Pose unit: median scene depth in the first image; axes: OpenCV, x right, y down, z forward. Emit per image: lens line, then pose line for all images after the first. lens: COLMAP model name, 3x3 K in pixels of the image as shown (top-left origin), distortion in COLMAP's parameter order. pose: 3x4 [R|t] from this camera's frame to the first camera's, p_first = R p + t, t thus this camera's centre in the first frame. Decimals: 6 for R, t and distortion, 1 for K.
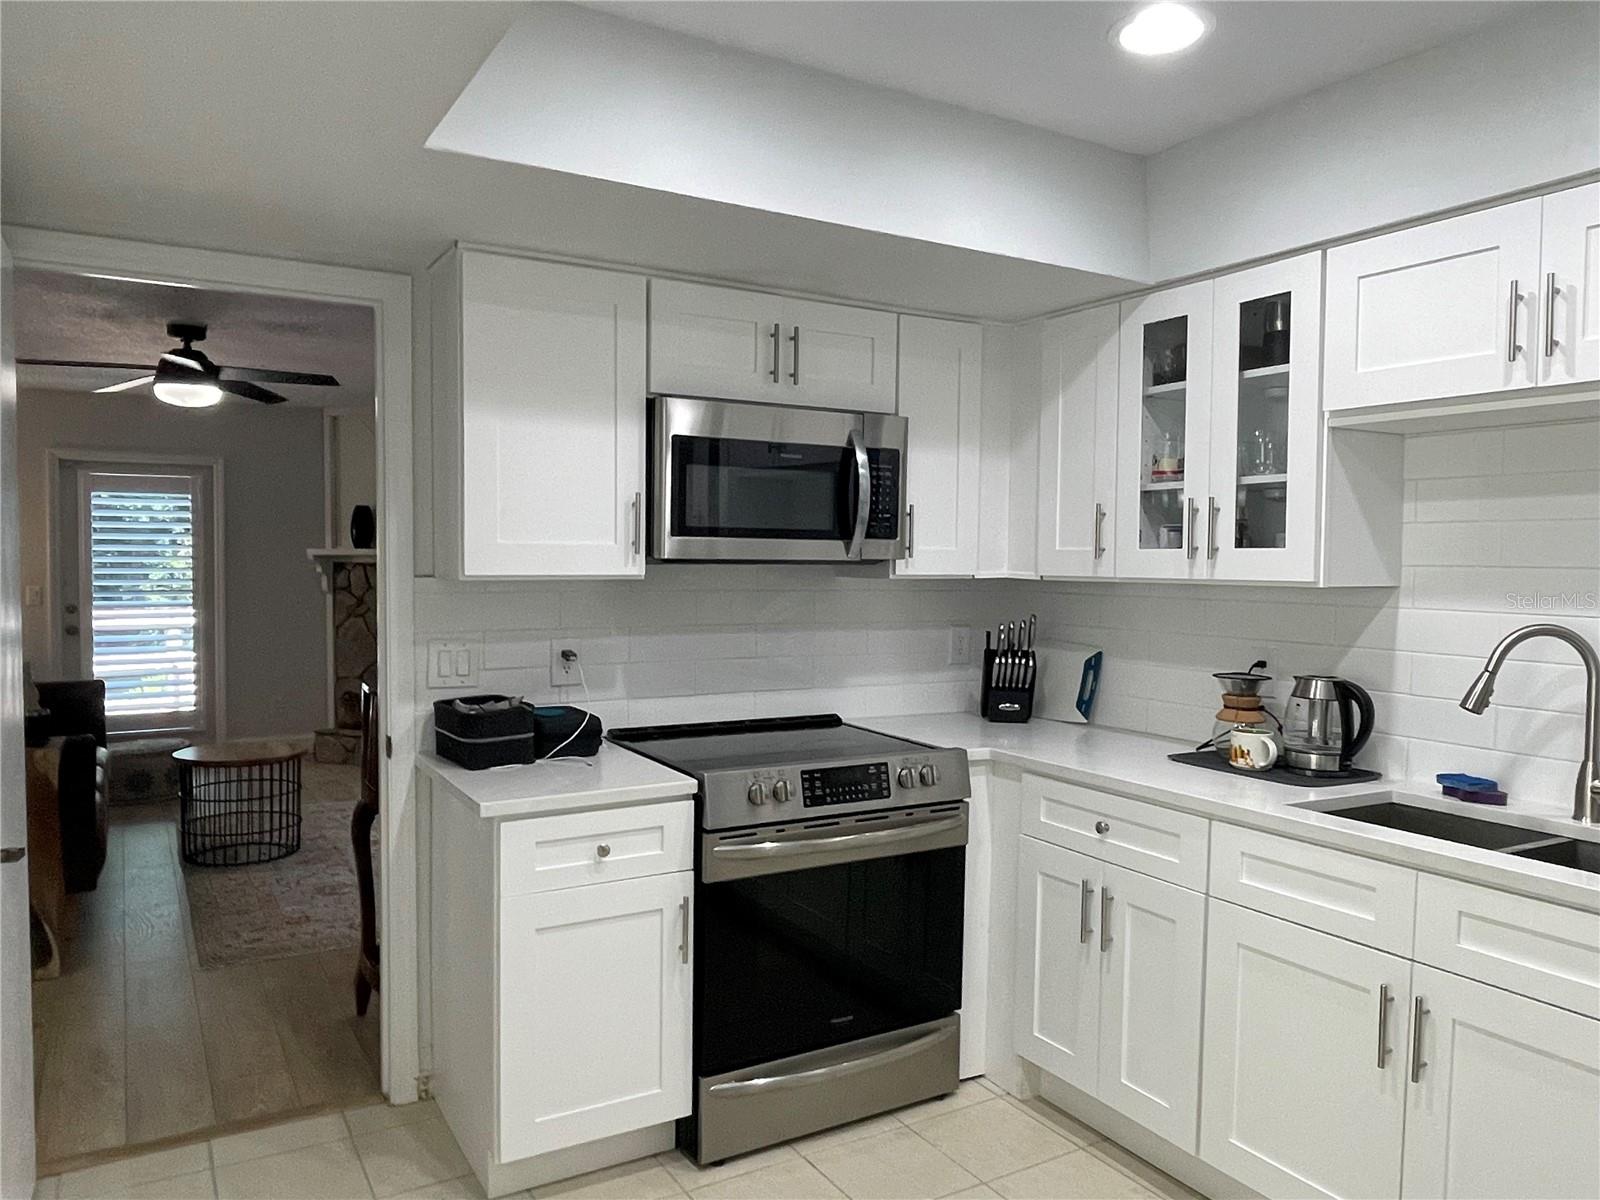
lens RADIAL K [[1151.9, 0, 792.9], [0, 1151.9, 606.2], [0, 0, 1]] dist [0.002397, -0.002630]
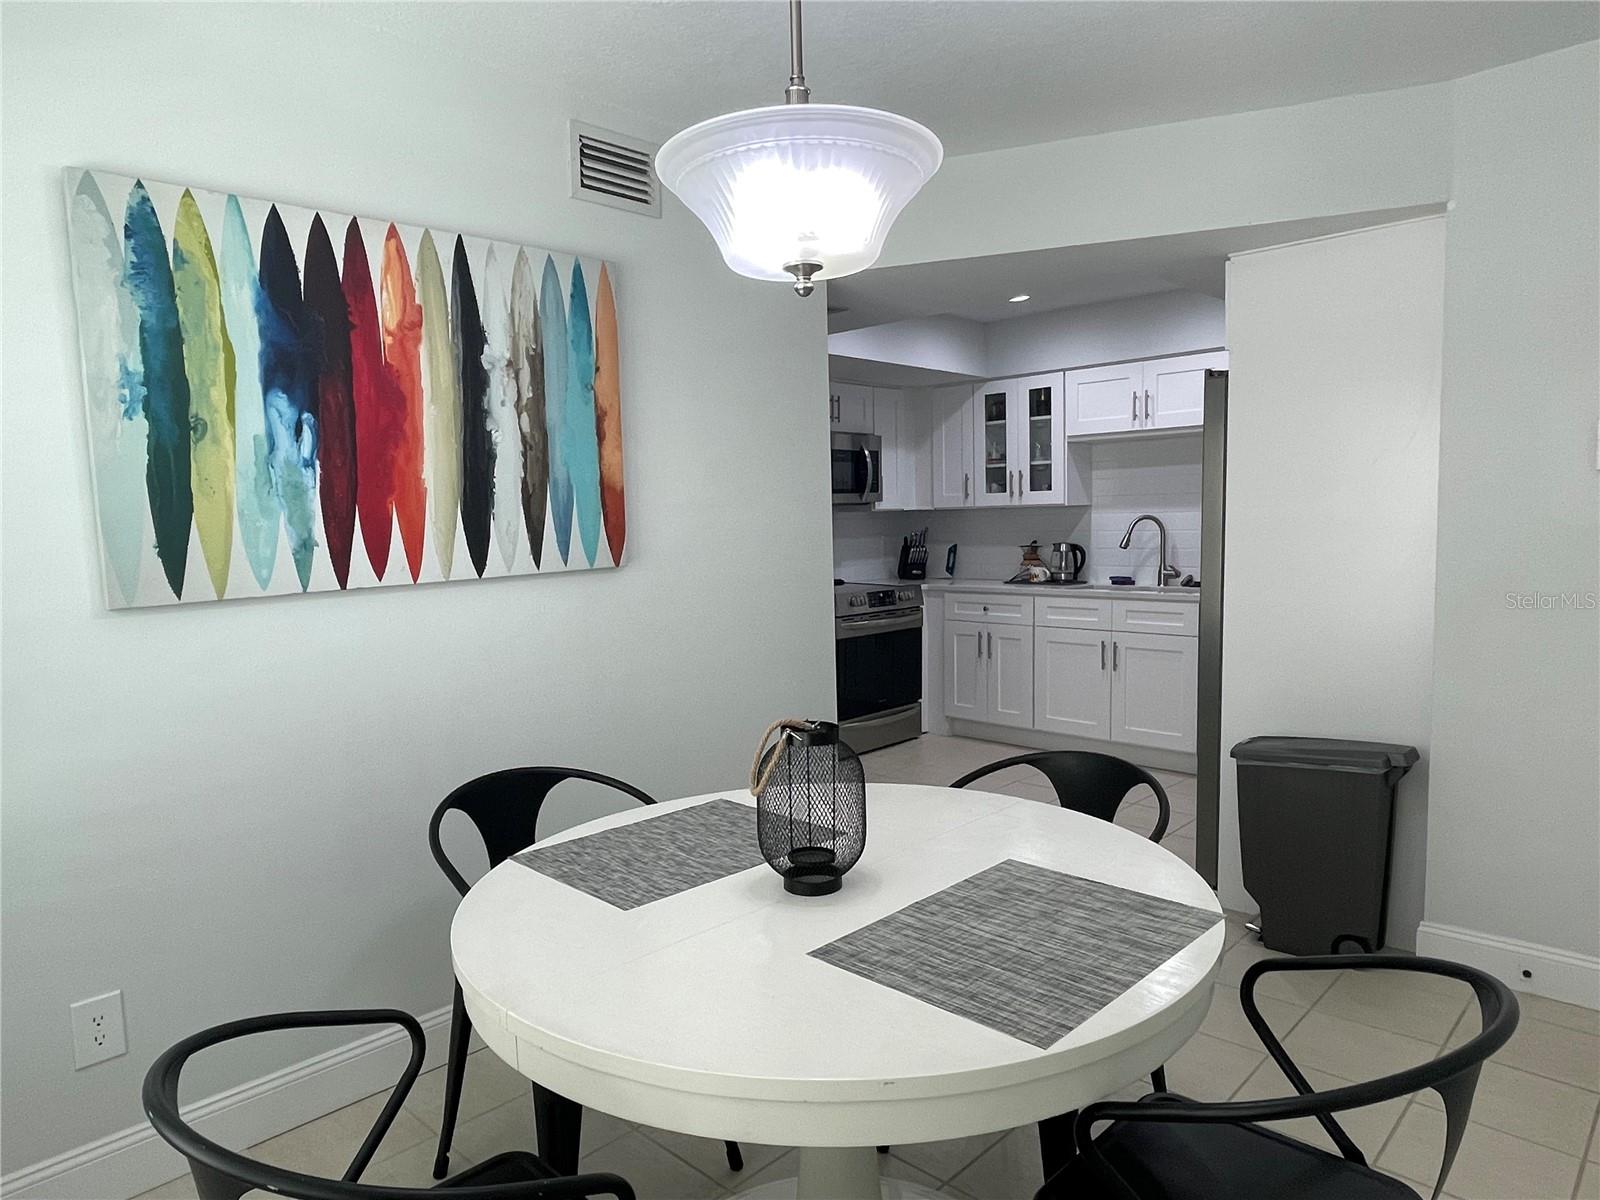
lens RADIAL K [[993.7, 0, 800.0], [0, 993.7, 600.0], [0, 0, 1]] dist [0.037432, 0.000450]
pose [[0.960609, -0.056302, 0.272140, -0.667489], [0.045583, 0.997921, 0.045555, 0.060335], [-0.274139, -0.031356, 0.961179, -0.891351]]
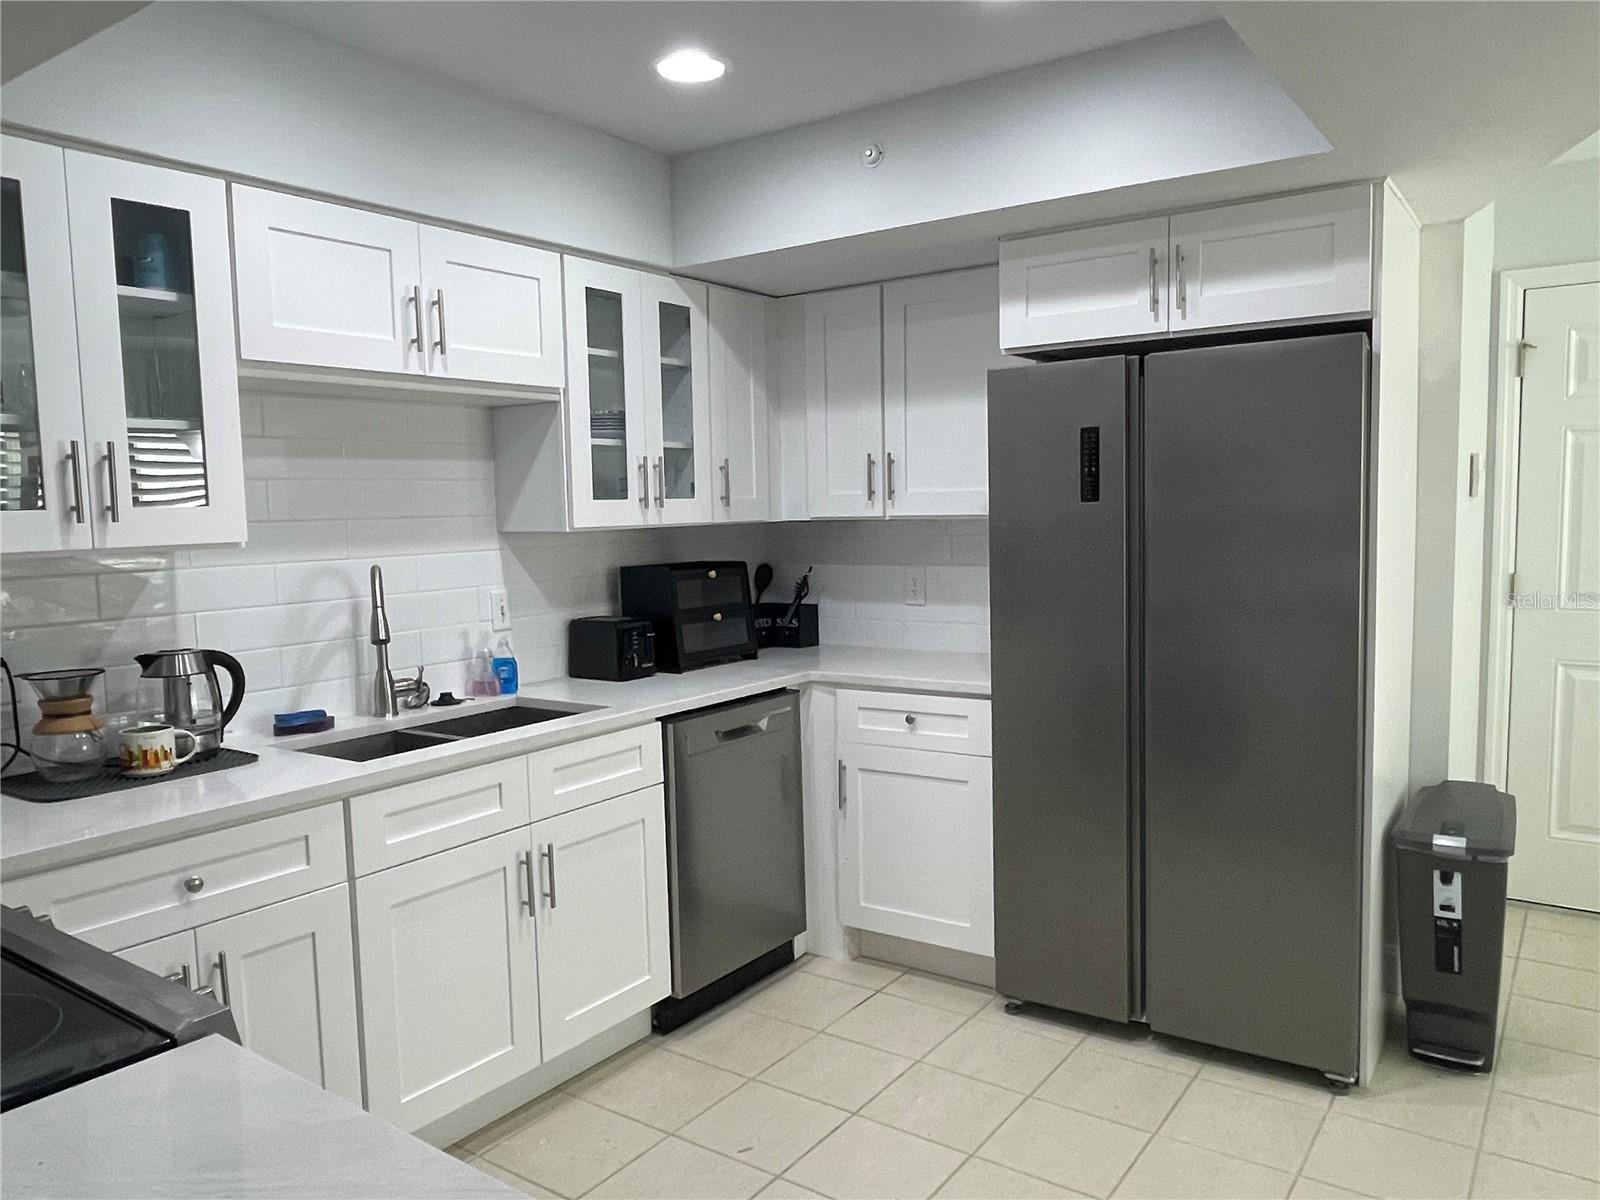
lens RADIAL K [[1151.9, 0, 792.9], [0, 1151.9, 606.2], [0, 0, 1]] dist [0.002397, -0.002630]
pose [[-0.409082, -0.081017, 0.908894, -0.545080], [0.061466, 0.991342, 0.116031, -0.047430], [-0.910425, 0.103332, -0.400560, 0.916825]]
